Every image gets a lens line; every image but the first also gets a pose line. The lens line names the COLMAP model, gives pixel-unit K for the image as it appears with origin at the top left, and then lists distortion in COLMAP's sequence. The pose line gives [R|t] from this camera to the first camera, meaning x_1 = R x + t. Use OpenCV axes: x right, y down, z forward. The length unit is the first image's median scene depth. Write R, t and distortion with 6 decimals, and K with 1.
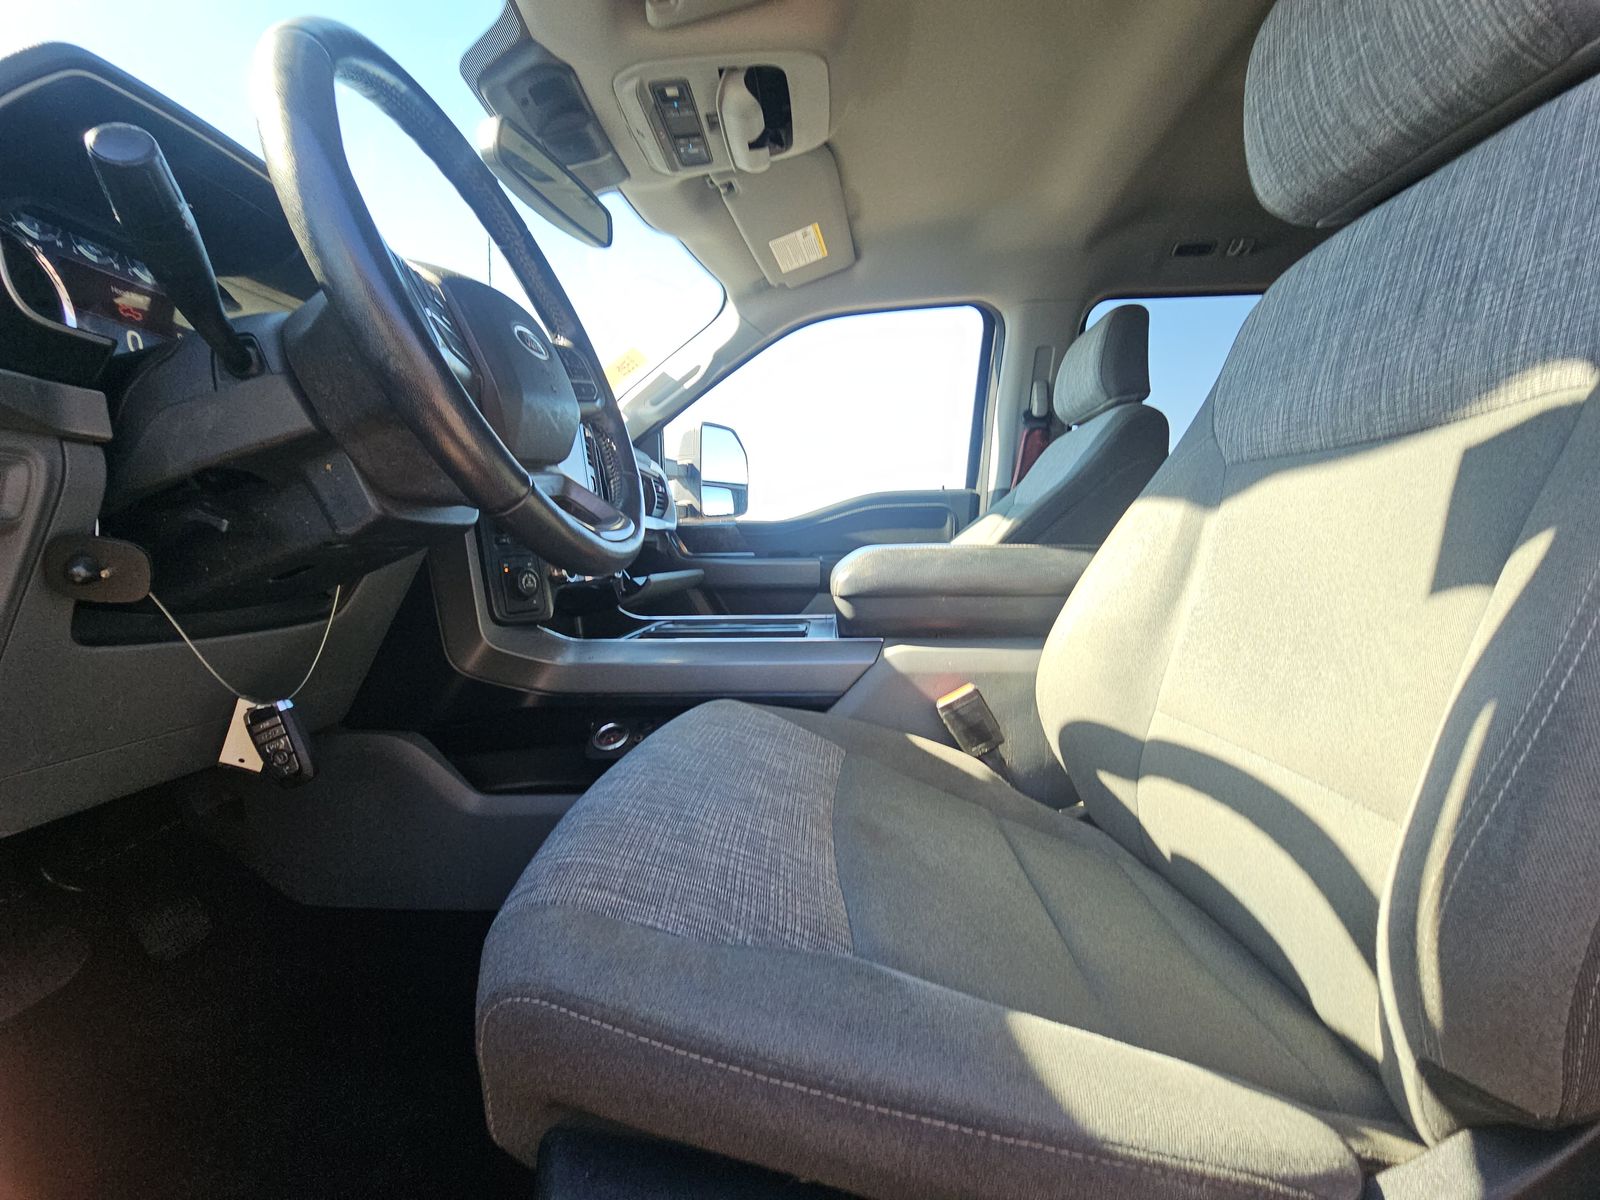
lens RADIAL K [[673.7, 0, 796.2], [0, 673.7, 598.7], [0, 0, 1]] dist [0.021060, -0.010120]
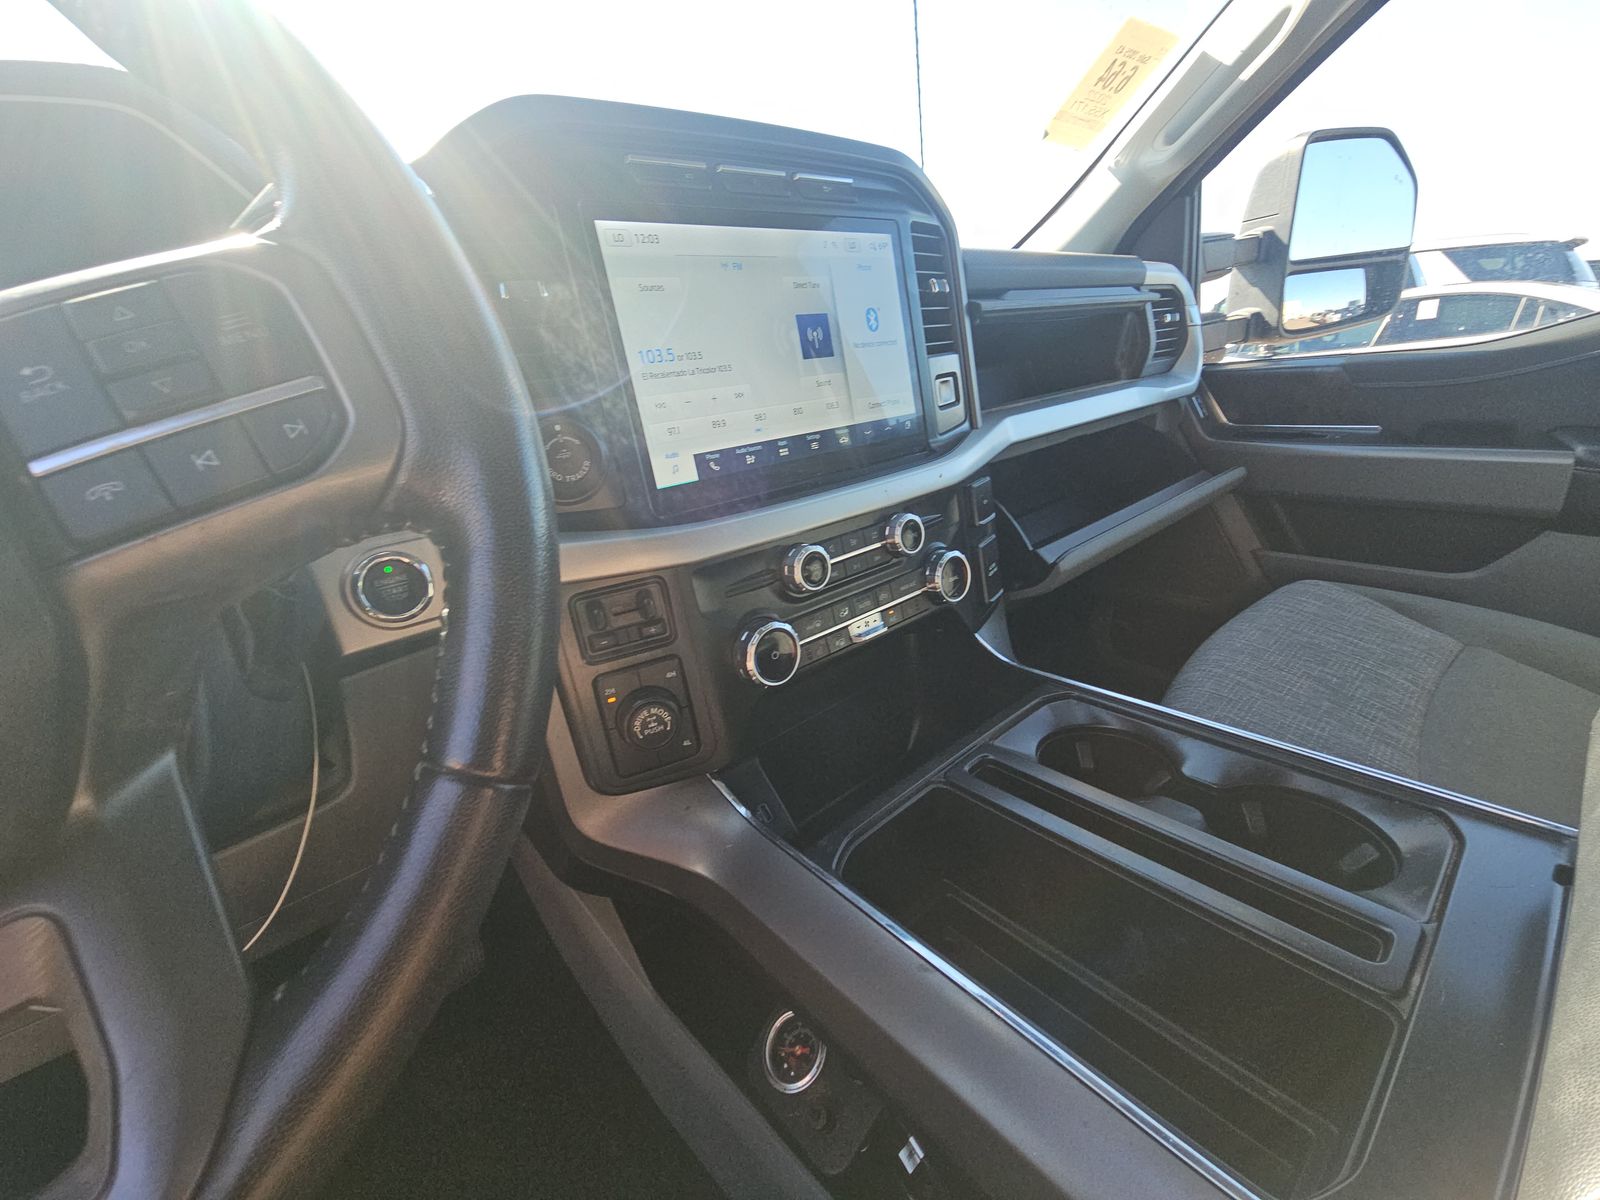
lens RADIAL K [[651.0, 0, 773.5], [0, 651.0, 594.6], [0, 0, 1]] dist [-0.021505, 0.000144]
pose [[0.670216, 0.189185, -0.717649, -0.006045], [0.059430, 0.950179, 0.305986, -0.148685], [0.739783, -0.247727, 0.625582, 0.463396]]
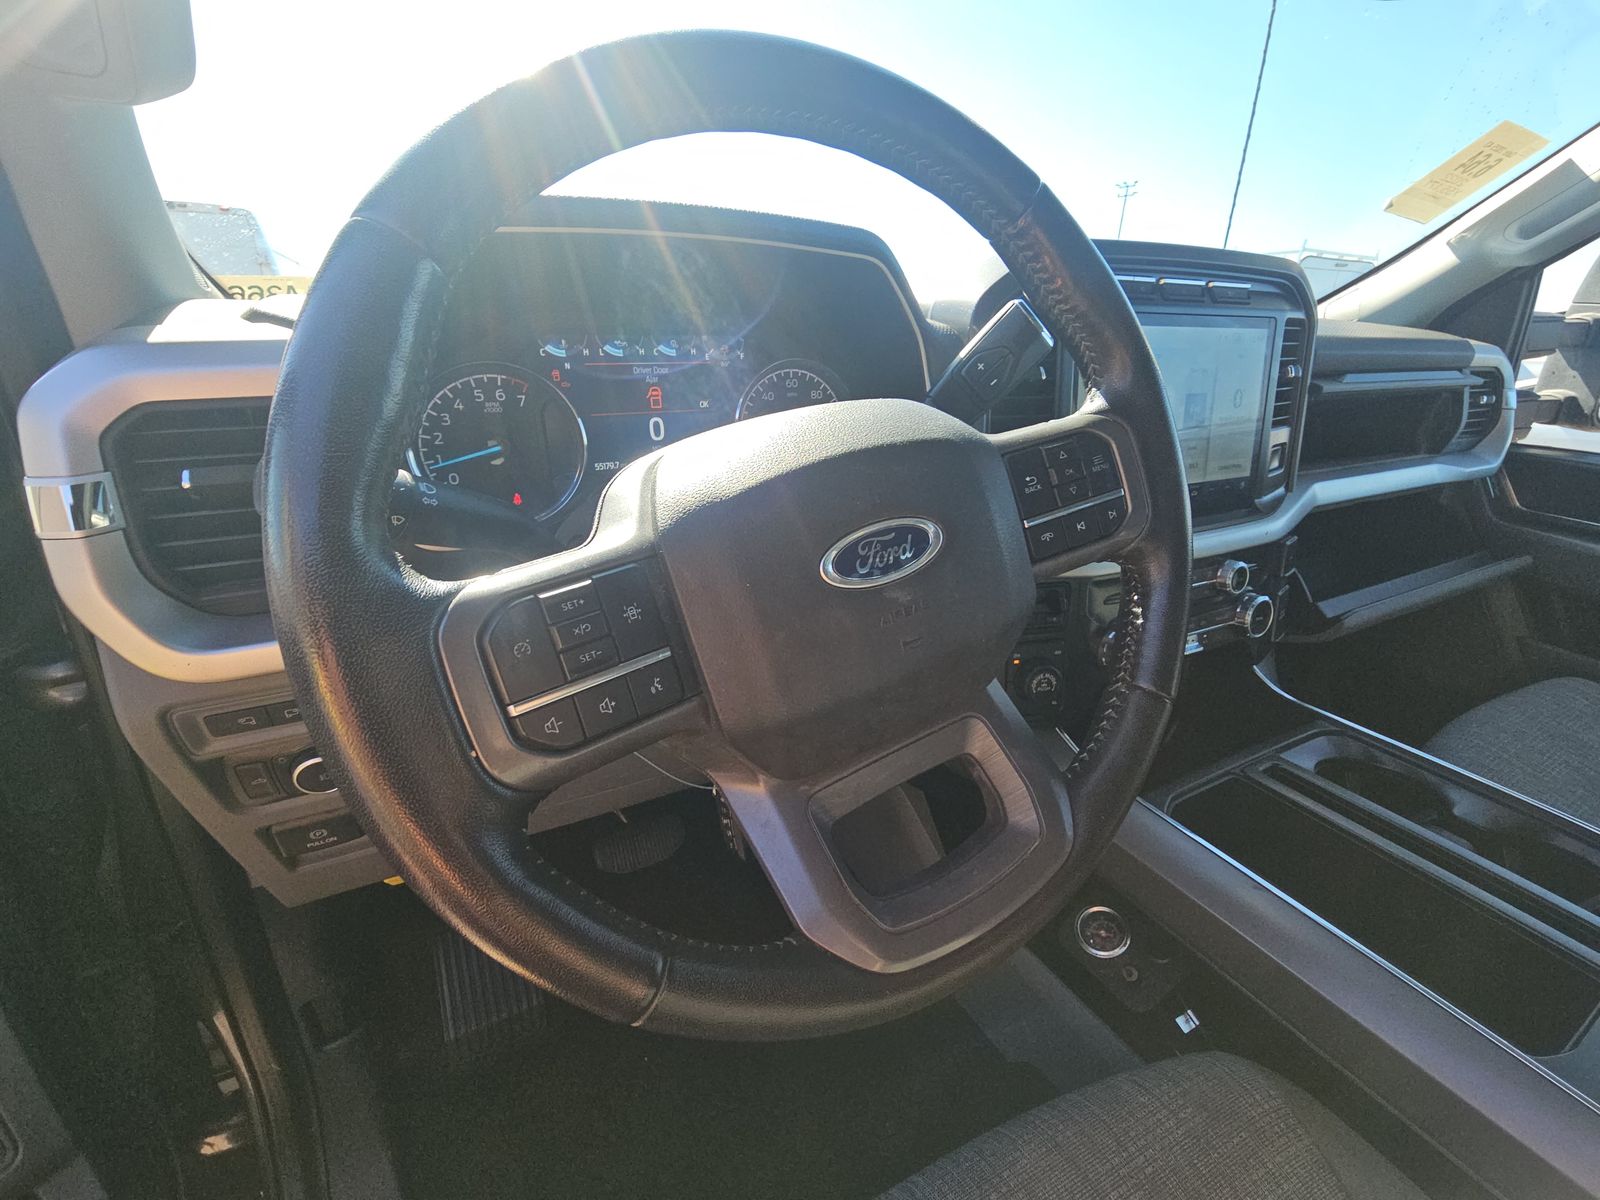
lens RADIAL K [[658.8, 0, 731.0], [0, 658.8, 592.1], [0, 0, 1]] dist [0.001263, -0.012253]
pose [[0.463161, 0.331487, -0.821948, -0.007250], [-0.046365, 0.935212, 0.351039, -0.197283], [0.885061, -0.124478, 0.448523, 0.249002]]
